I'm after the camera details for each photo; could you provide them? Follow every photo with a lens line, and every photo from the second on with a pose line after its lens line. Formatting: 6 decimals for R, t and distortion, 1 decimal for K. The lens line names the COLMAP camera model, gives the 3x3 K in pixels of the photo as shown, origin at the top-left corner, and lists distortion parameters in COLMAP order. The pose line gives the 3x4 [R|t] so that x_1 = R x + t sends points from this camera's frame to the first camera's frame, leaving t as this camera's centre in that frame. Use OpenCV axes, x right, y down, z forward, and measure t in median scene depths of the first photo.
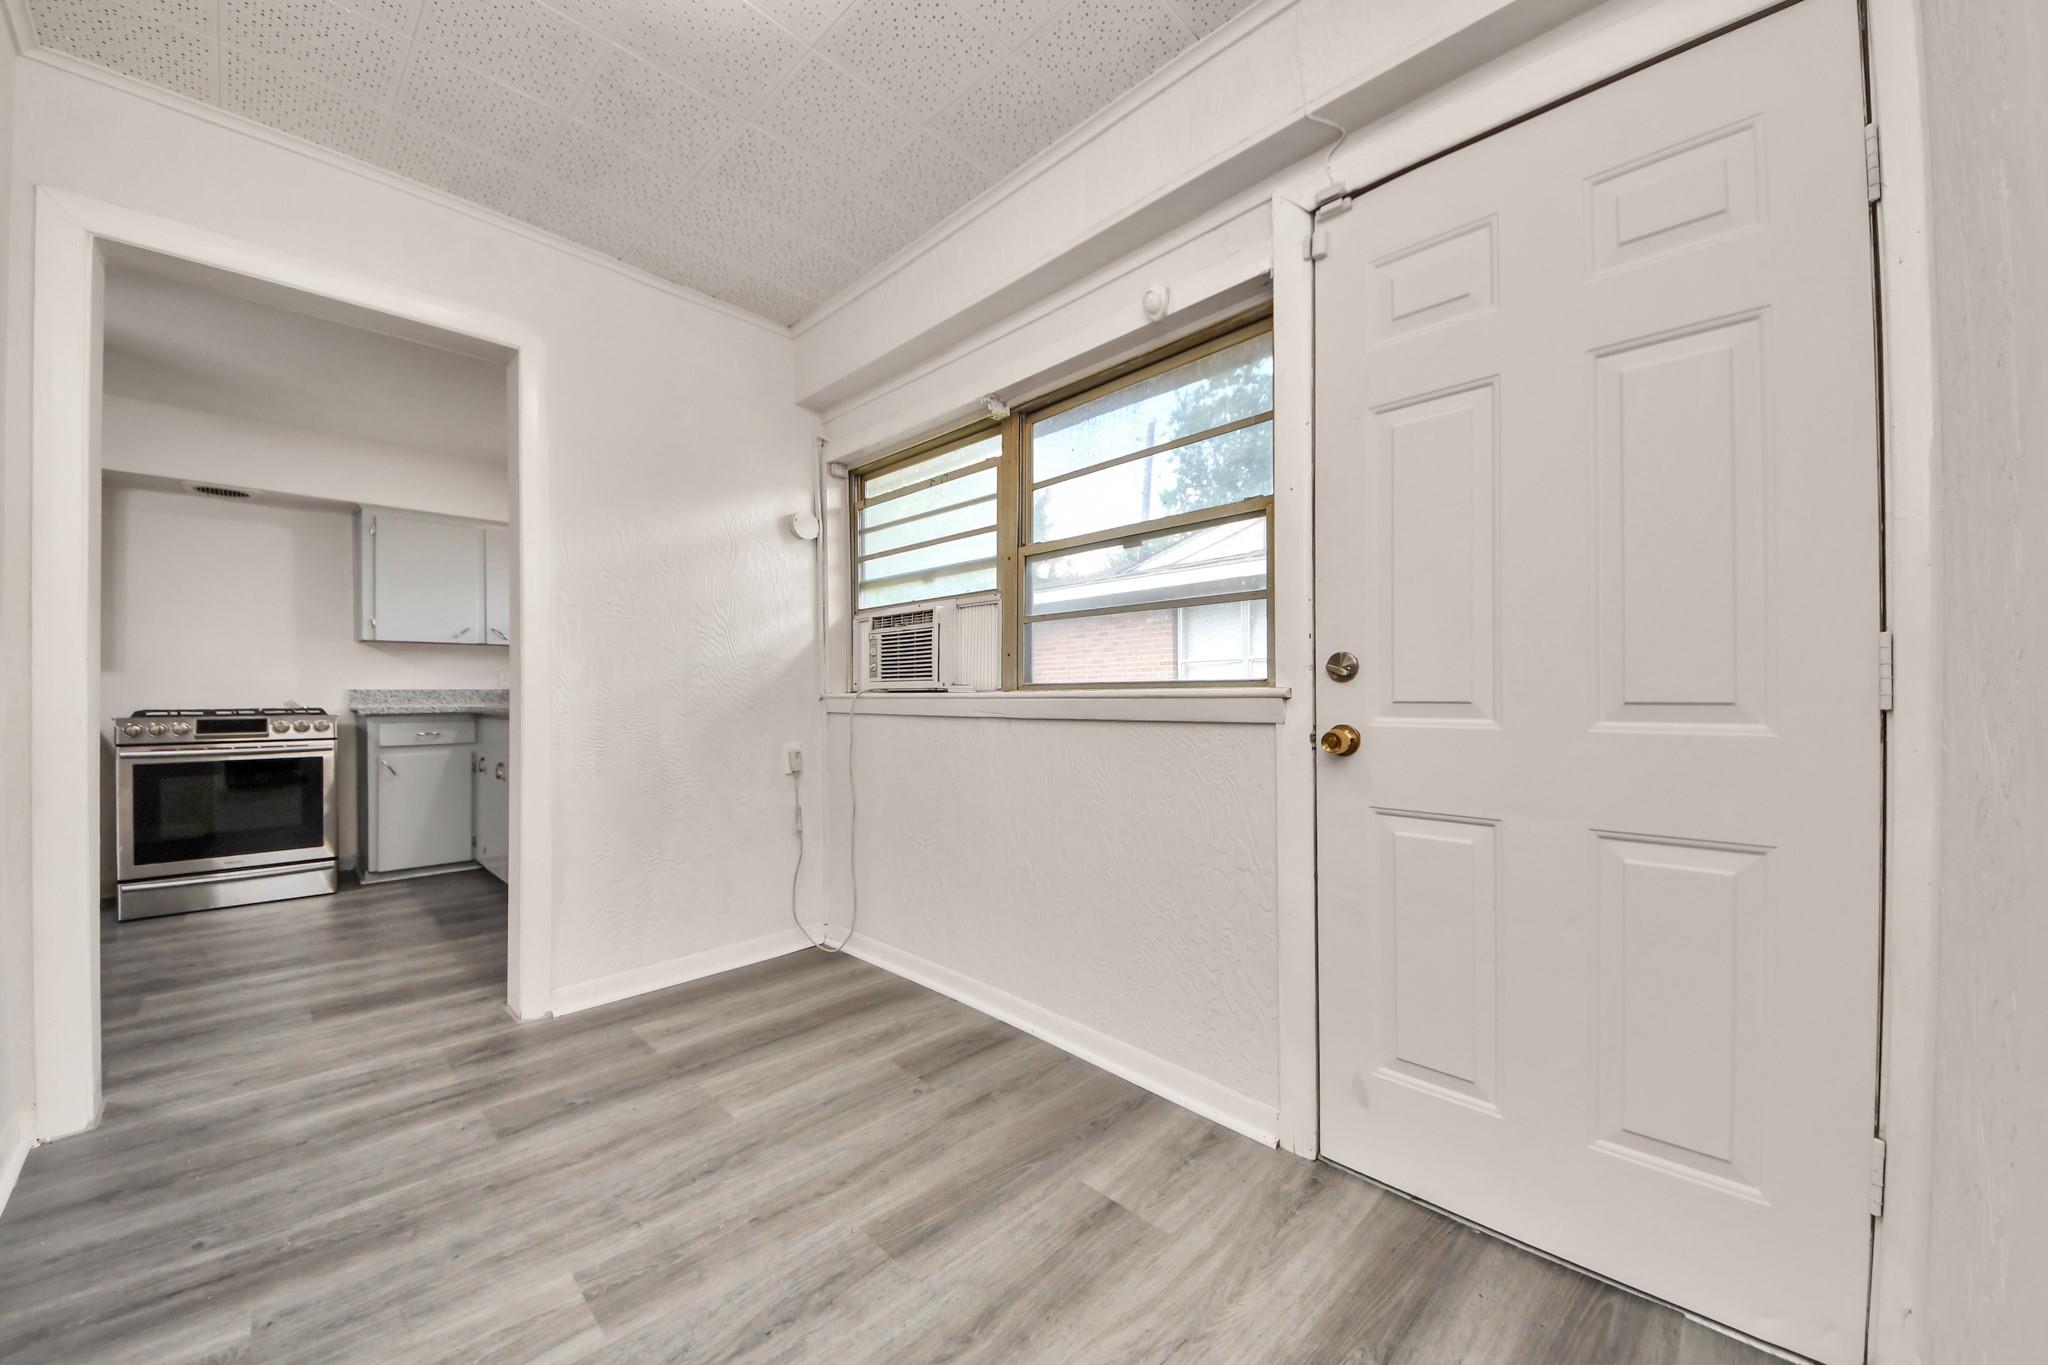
lens RADIAL K [[776.3, 0, 1066.3], [0, 776.3, 692.1], [0, 0, 1]] dist [-0.000171, -0.010095]
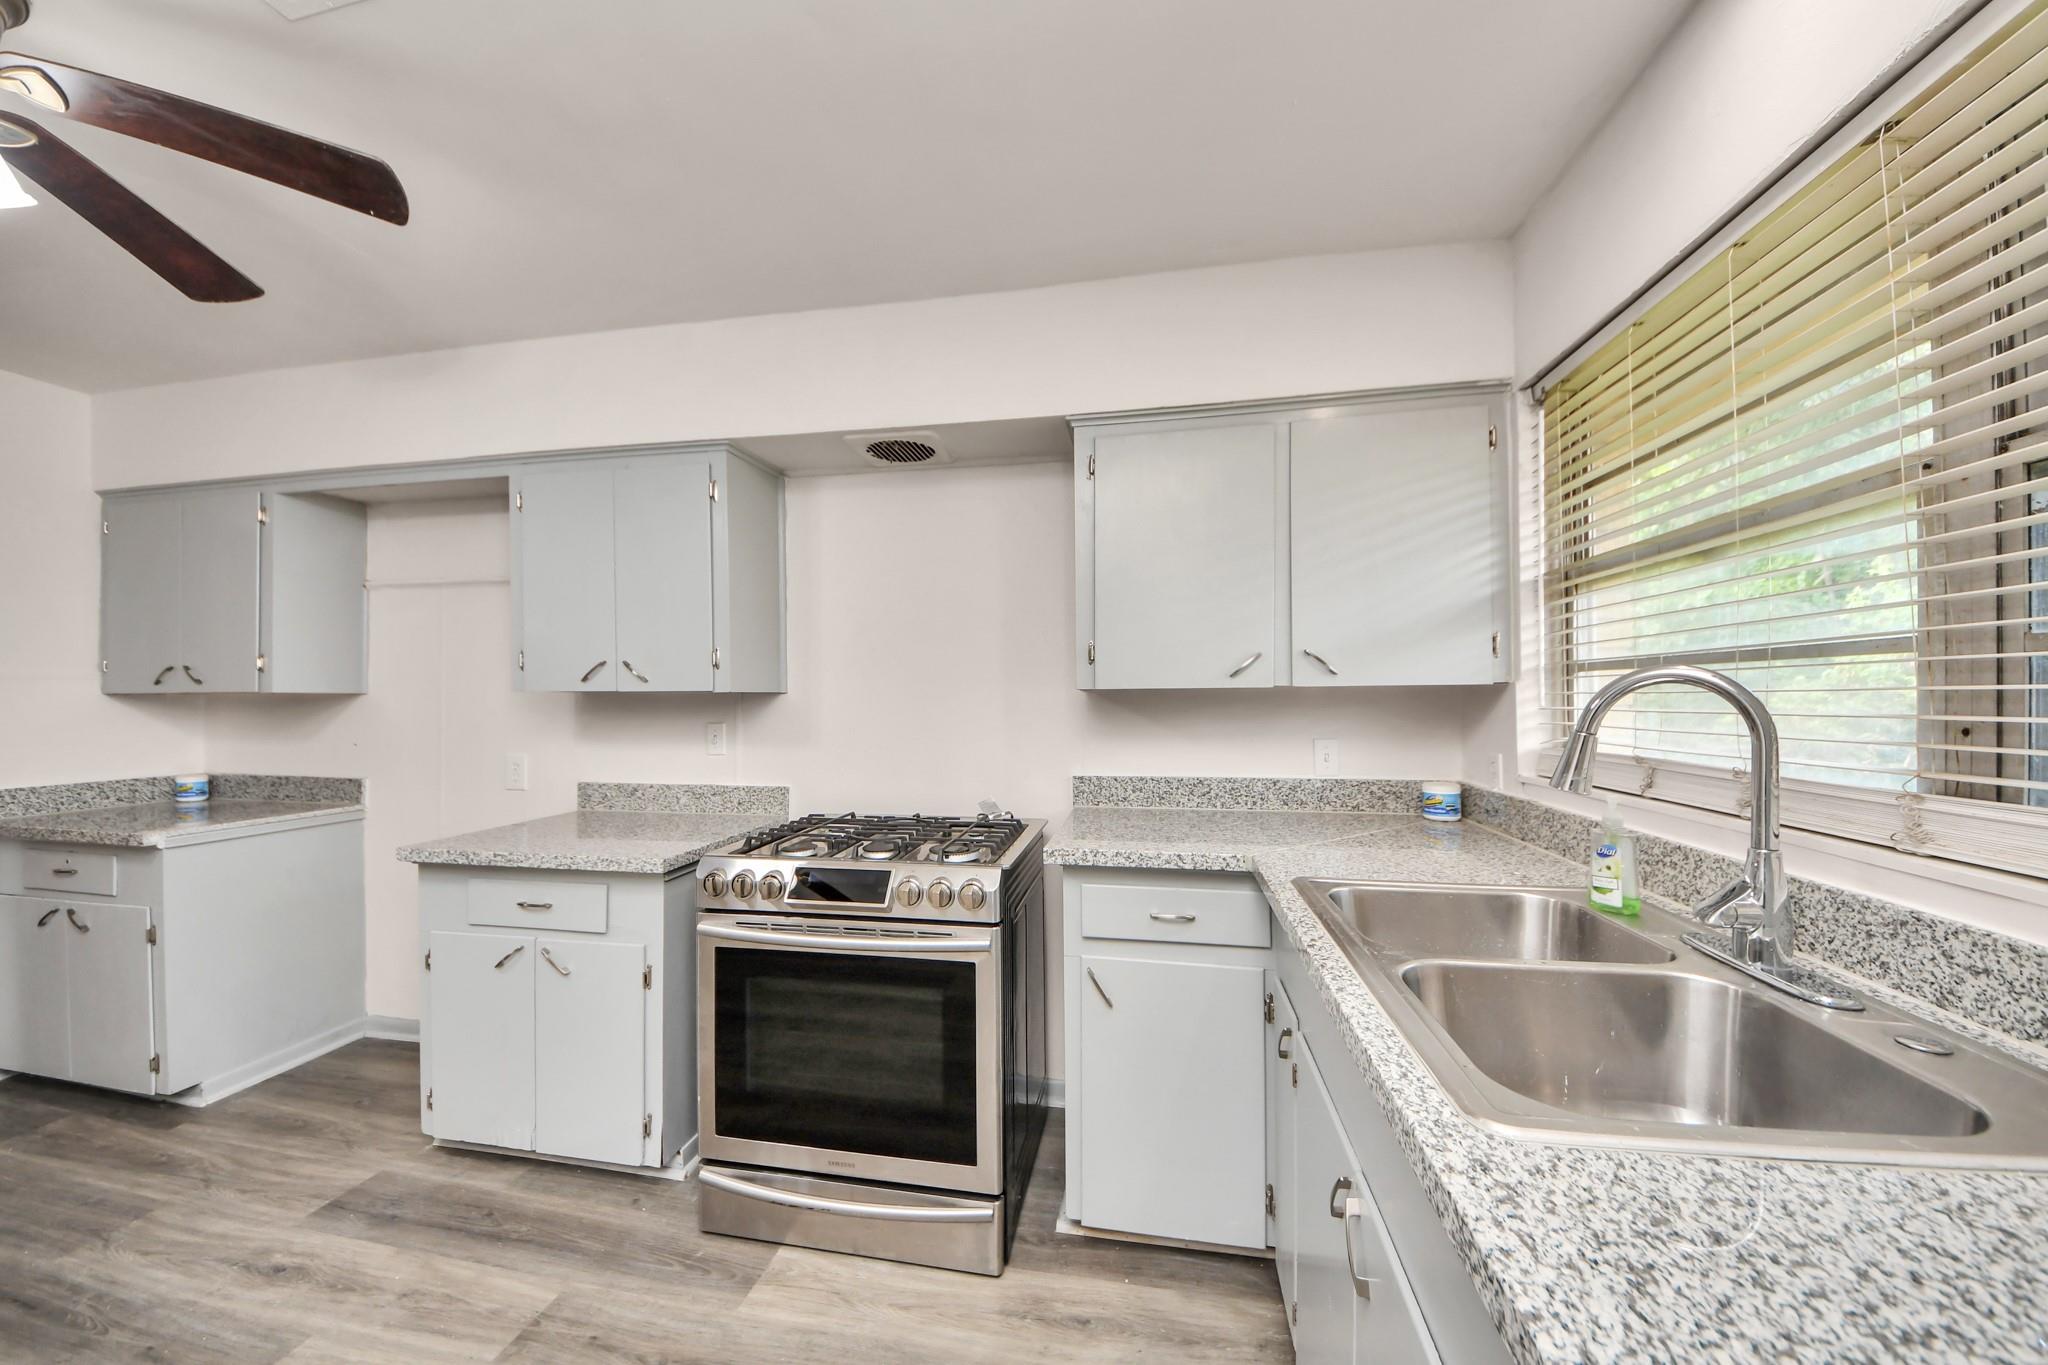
lens RADIAL K [[747.1, 0, 1027.1], [0, 747.1, 687.5], [0, 0, 1]] dist [0.026232, -0.017437]
pose [[0.538126, -0.003874, -0.842855, -0.585007], [0.006671, 0.999978, -0.000337, -0.077494], [0.842838, -0.005441, 0.538140, 0.798474]]
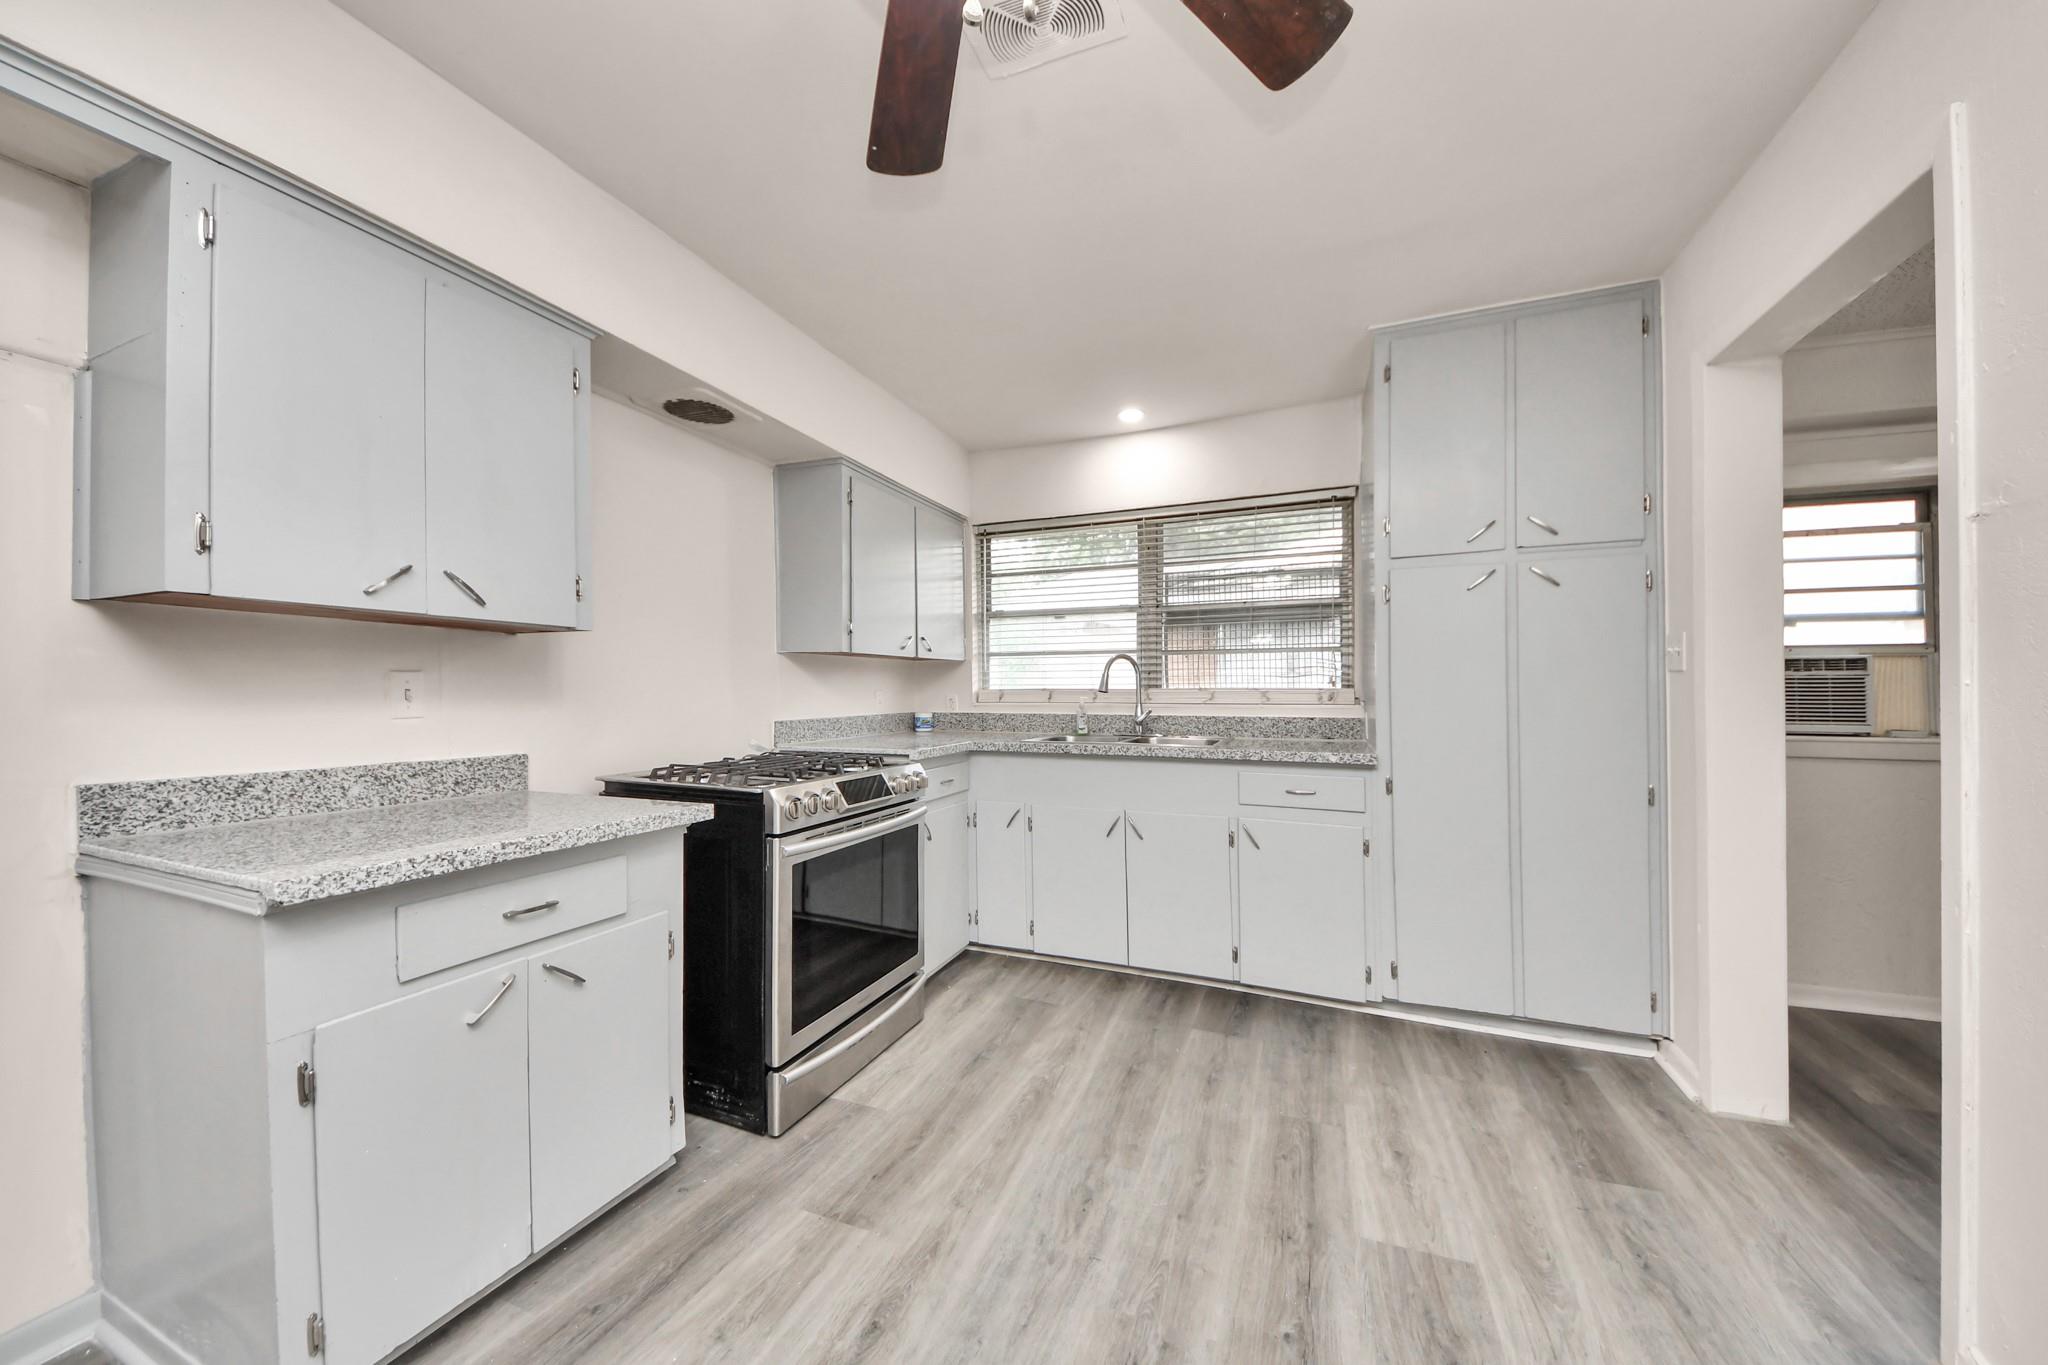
lens RADIAL K [[734.1, 0, 1016.1], [0, 734.1, 706.7], [0, 0, 1]] dist [0.016758, -0.013680]
pose [[0.929486, -0.000263, 0.368857, -1.141095], [-0.008393, 0.999726, 0.021864, -0.037819], [-0.368761, -0.023418, 0.929229, 0.357631]]
